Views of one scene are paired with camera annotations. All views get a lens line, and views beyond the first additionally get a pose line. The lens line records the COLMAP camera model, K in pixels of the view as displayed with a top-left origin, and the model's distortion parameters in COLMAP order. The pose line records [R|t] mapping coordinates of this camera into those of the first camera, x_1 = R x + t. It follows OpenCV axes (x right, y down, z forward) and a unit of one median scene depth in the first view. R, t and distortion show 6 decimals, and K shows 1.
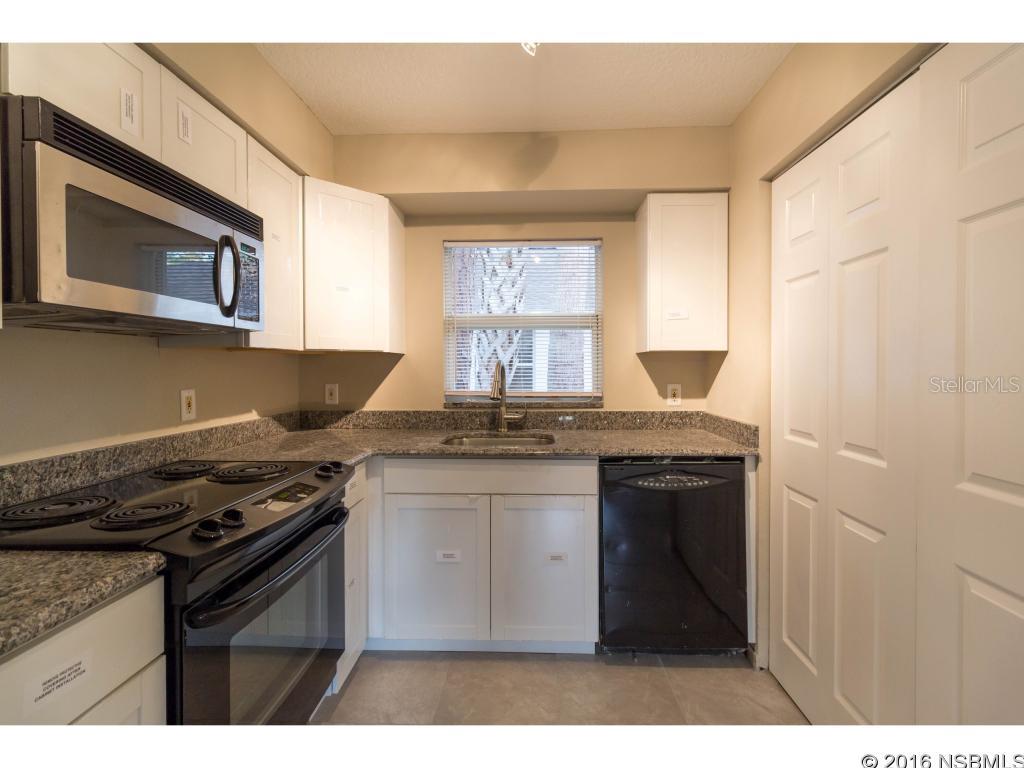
lens RADIAL K [[483.5, 0, 511.8], [0, 483.5, 380.6], [0, 0, 1]] dist [-0.000379, 0.000427]
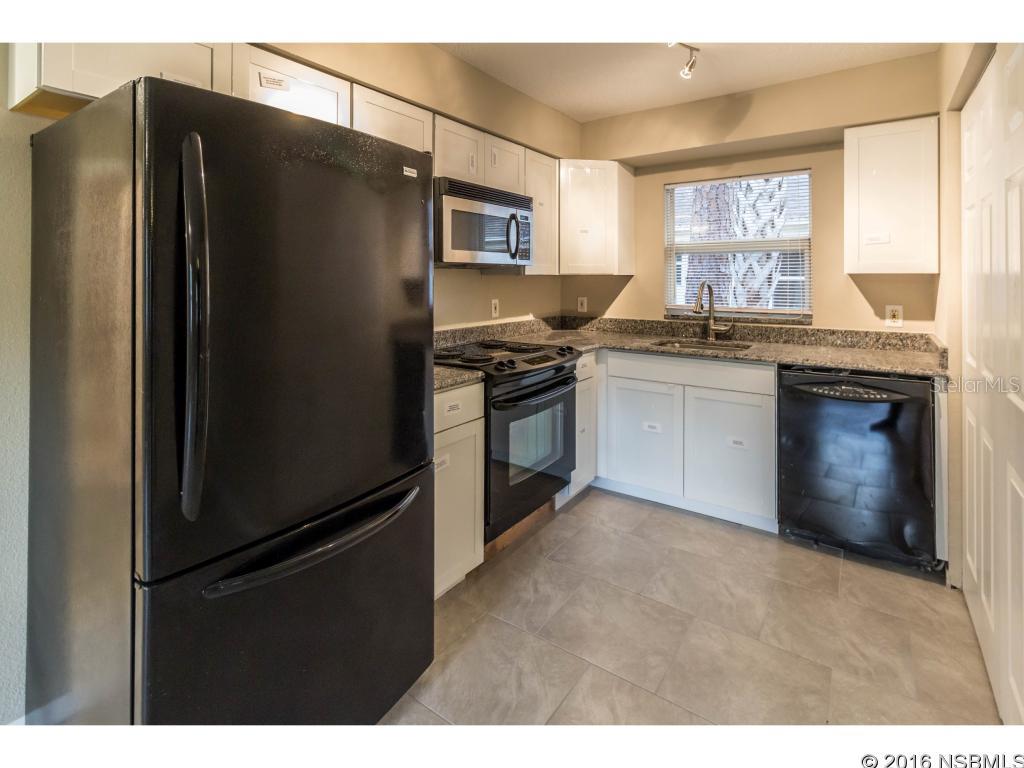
lens RADIAL K [[498.9, 0, 512.0], [0, 498.9, 384.0], [0, 0, 1]] dist [0.001073, 0.000221]
pose [[0.845807, 0.114664, -0.521021, 0.272773], [-0.018287, 0.982287, 0.186490, -0.013379], [0.533176, -0.148207, 0.832922, -0.393309]]
